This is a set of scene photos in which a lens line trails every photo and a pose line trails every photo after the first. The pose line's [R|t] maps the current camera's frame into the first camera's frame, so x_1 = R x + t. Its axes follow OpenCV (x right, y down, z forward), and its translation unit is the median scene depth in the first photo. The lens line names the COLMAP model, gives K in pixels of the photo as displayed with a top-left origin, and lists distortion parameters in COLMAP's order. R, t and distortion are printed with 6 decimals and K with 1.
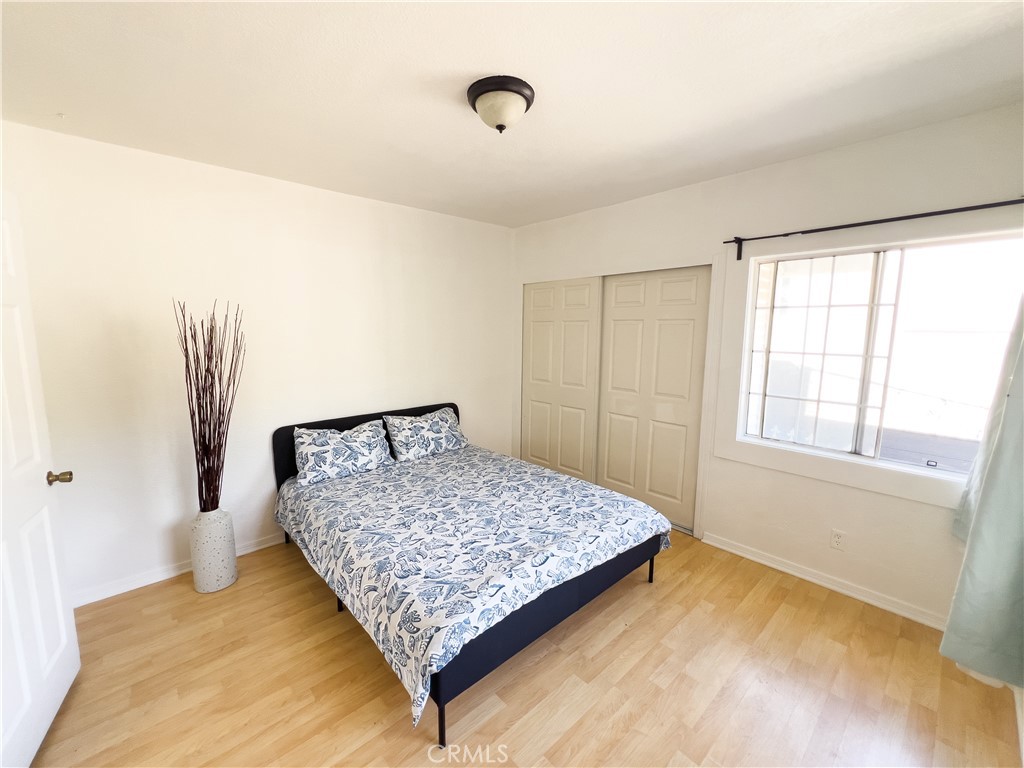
lens RADIAL K [[414.7, 0, 543.2], [0, 414.7, 386.1], [0, 0, 1]] dist [-0.002044, 0.001032]
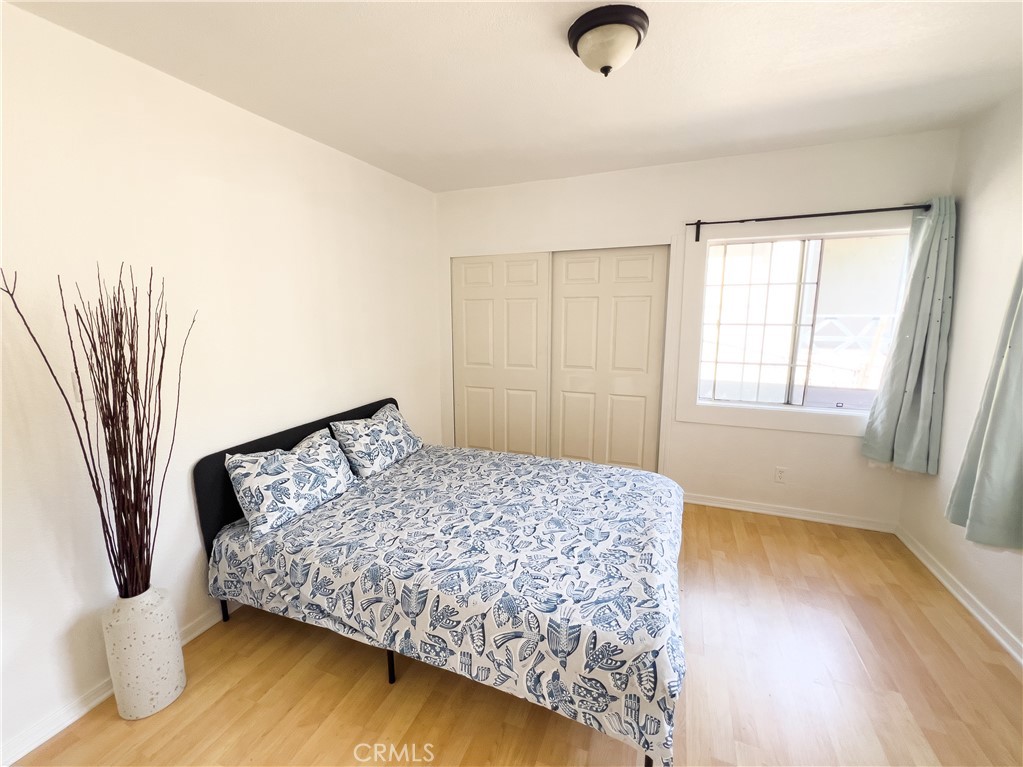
lens RADIAL K [[414.3, 0, 511.7], [0, 414.3, 380.7], [0, 0, 1]] dist [-0.002044, 0.001032]
pose [[0.910768, -0.084065, 0.404271, -0.448987], [0.070977, 0.996357, 0.047283, -0.022142], [-0.406773, -0.014370, 0.913416, 0.186077]]
